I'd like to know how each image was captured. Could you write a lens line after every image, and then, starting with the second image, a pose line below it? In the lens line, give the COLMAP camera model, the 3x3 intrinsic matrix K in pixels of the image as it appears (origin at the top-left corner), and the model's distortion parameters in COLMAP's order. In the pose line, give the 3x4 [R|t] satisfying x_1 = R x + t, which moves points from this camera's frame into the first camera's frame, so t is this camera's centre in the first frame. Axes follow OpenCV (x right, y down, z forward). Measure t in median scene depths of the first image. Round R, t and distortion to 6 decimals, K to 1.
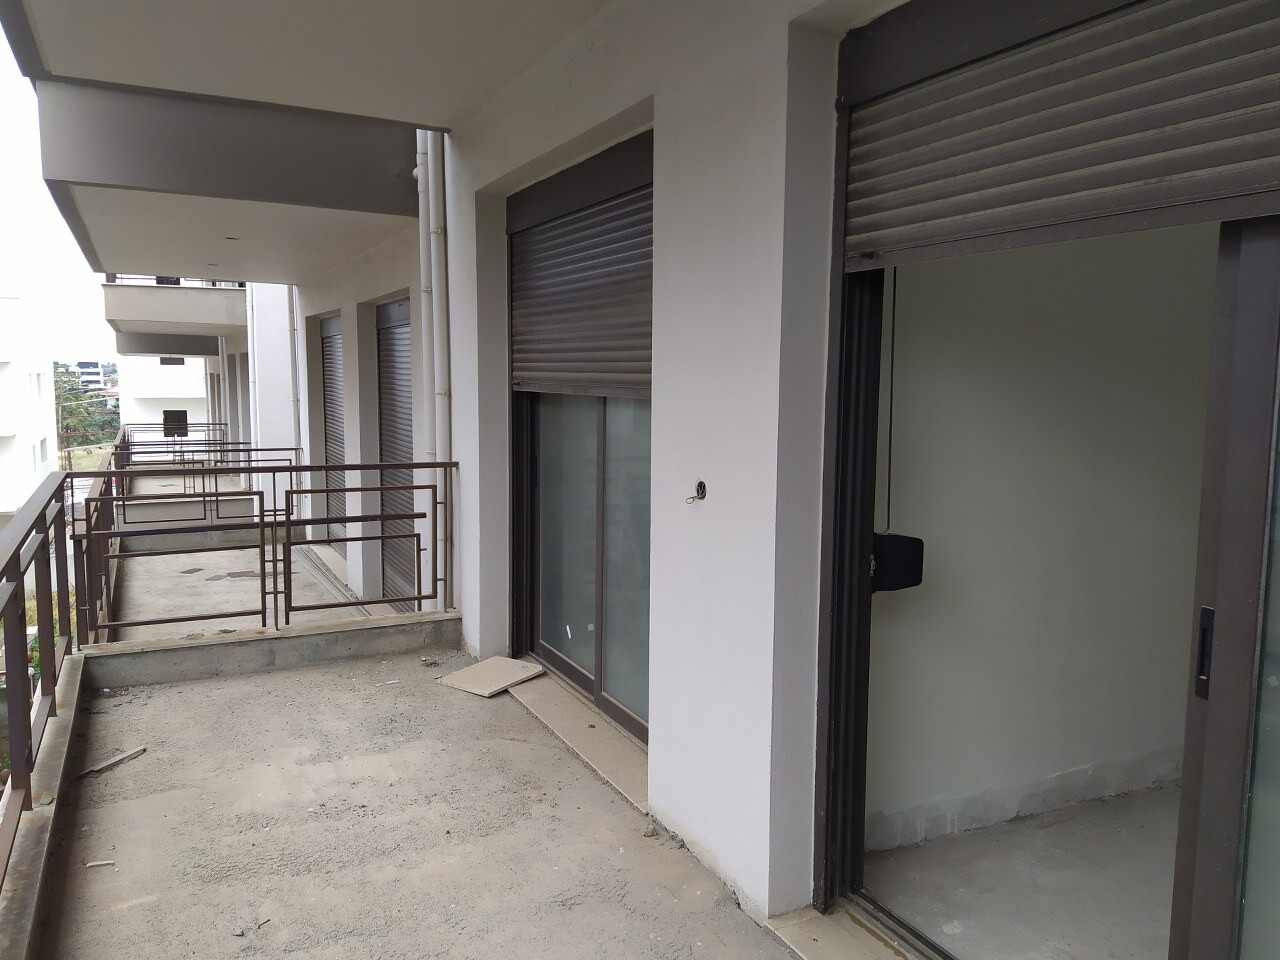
lens RADIAL K [[939.3, 0, 640.0], [0, 939.3, 480.0], [0, 0, 1]] dist [0.090087, -0.107816]
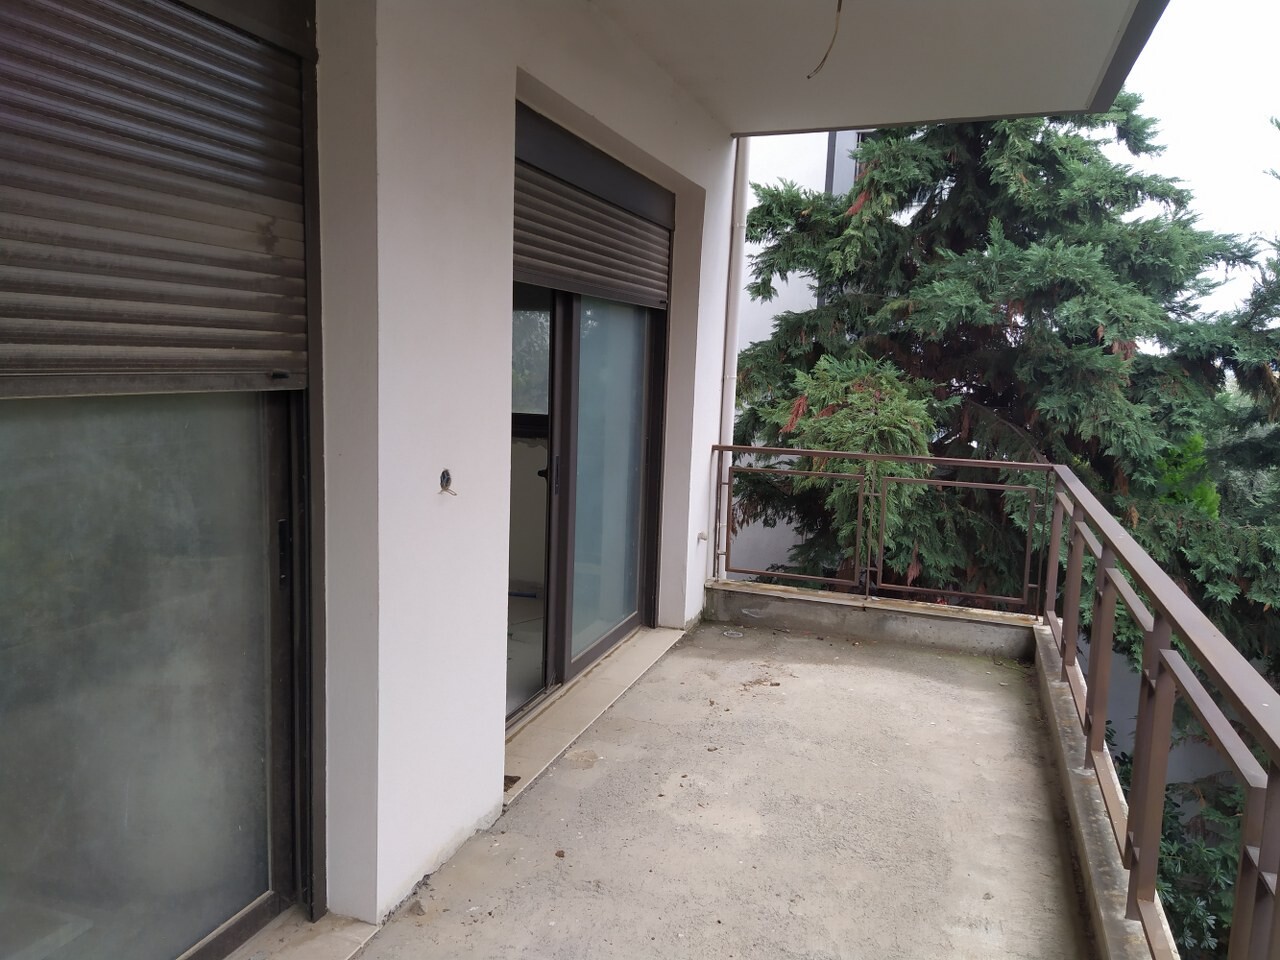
lens RADIAL K [[939.3, 0, 640.0], [0, 939.3, 480.0], [0, 0, 1]] dist [0.090087, -0.107816]
pose [[-0.690754, -0.134719, 0.710429, -0.724884], [0.034904, 0.975133, 0.218853, -0.185167], [-0.722247, 0.175971, -0.668875, 1.474864]]
